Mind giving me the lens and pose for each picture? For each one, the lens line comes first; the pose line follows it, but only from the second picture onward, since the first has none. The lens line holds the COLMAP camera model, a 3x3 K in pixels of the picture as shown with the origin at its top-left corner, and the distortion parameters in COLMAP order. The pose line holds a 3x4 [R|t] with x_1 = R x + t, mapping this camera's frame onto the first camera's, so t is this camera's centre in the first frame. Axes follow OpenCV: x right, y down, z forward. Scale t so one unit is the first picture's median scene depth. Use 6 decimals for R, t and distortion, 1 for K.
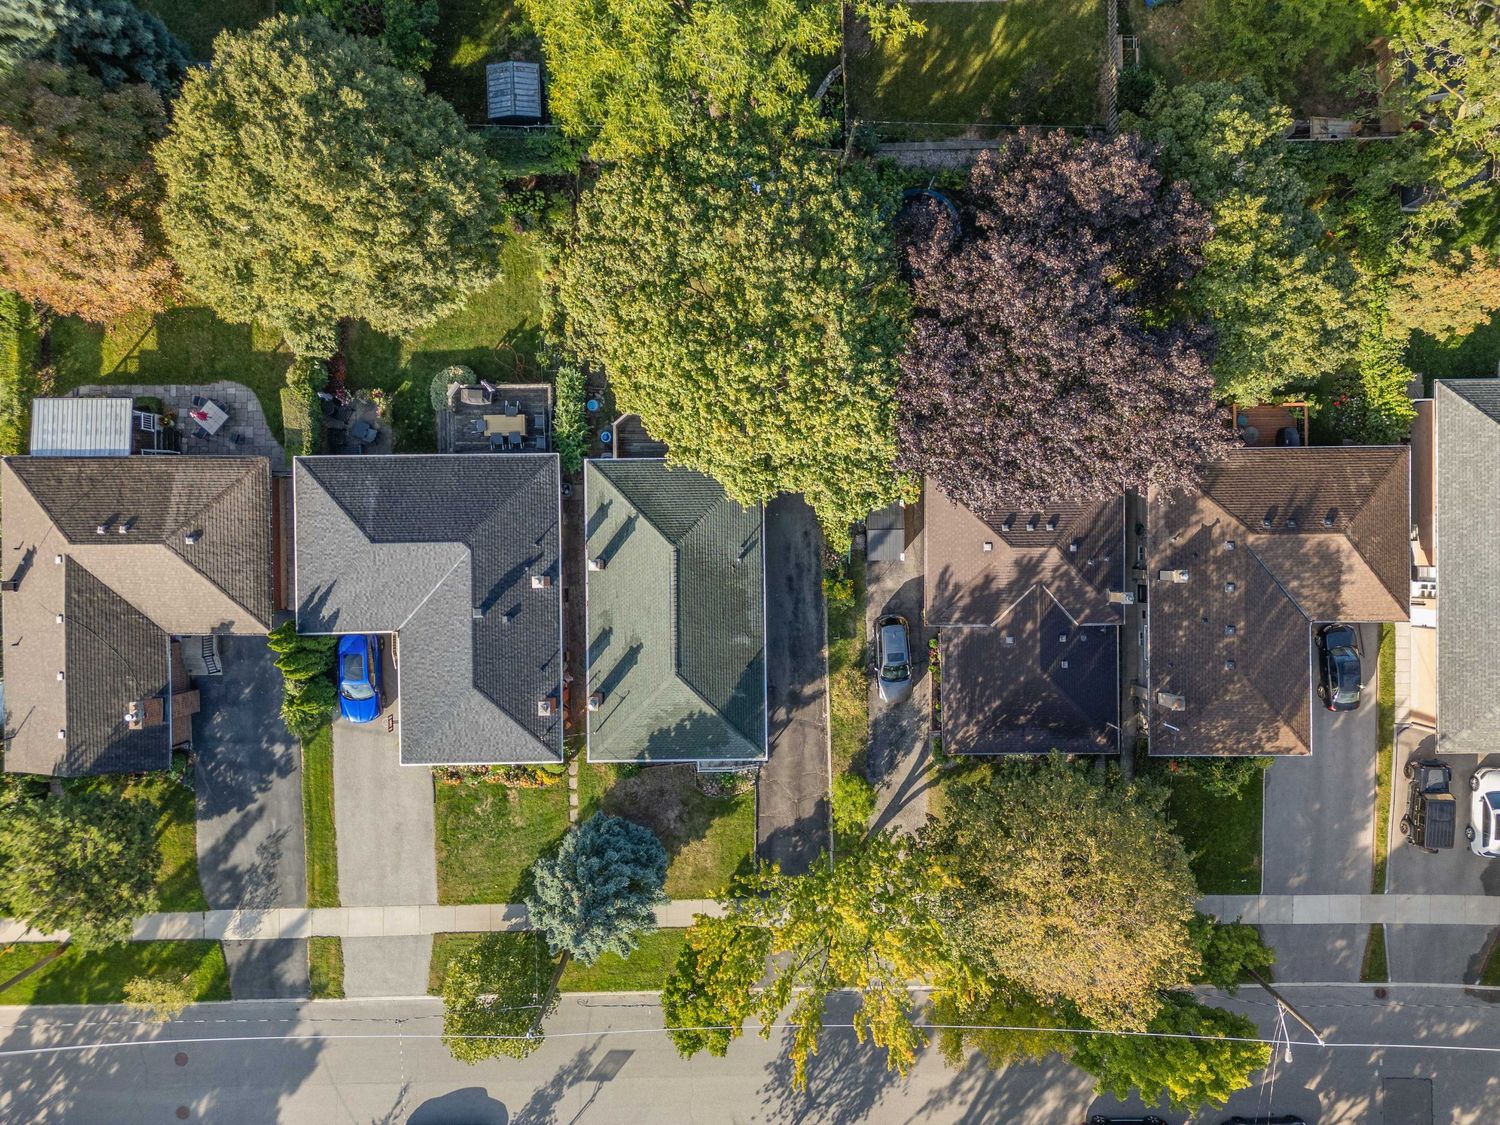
lens RADIAL K [[1045.9, 0, 747.5], [0, 1045.9, 564.9], [0, 0, 1]] dist [0.078328, -0.072058]
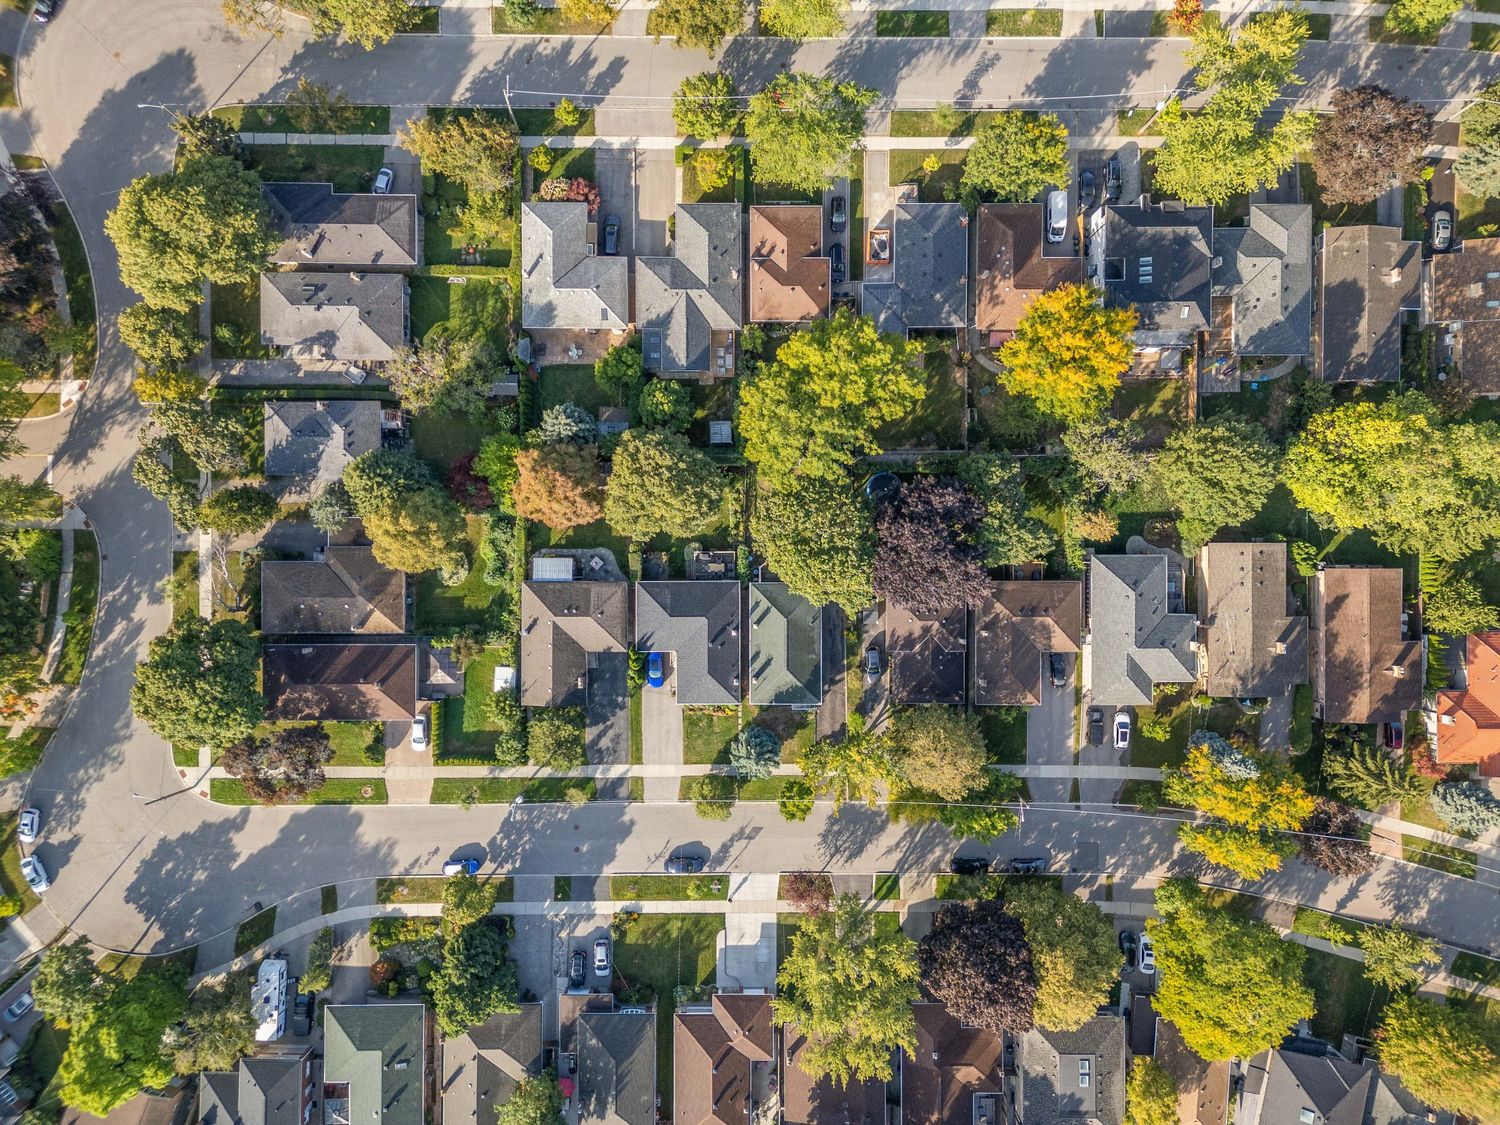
lens RADIAL K [[1069.3, 0, 746.6], [0, 1069.3, 563.2], [0, 0, 1]] dist [0.147186, -0.079210]
pose [[0.999946, 0.010275, -0.001800, -0.161505], [-0.010278, 0.999946, -0.001359, -0.147289], [0.001786, 0.001377, 0.999997, -1.576243]]
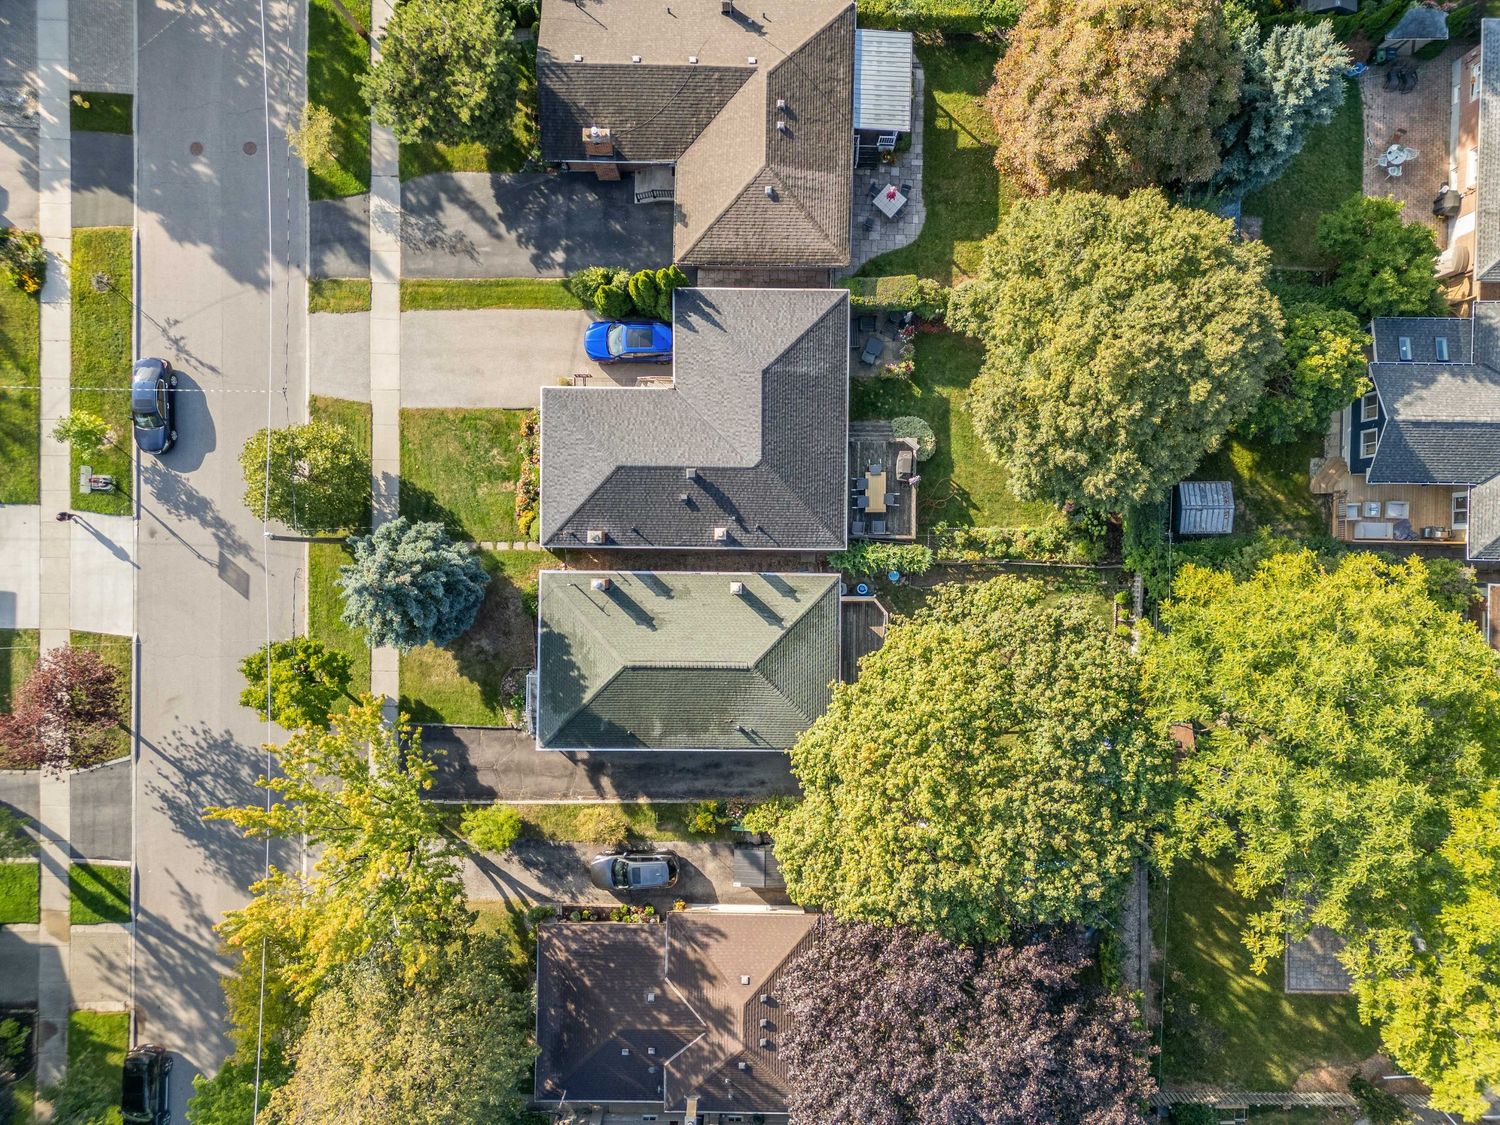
lens RADIAL K [[1045.9, 0, 747.5], [0, 1045.9, 564.9], [0, 0, 1]] dist [0.078328, -0.072058]
pose [[-0.022081, 0.999753, 0.002704, -0.167724], [-0.999663, -0.022042, -0.013745, 0.002918], [-0.013682, -0.003006, 0.999902, -0.004931]]
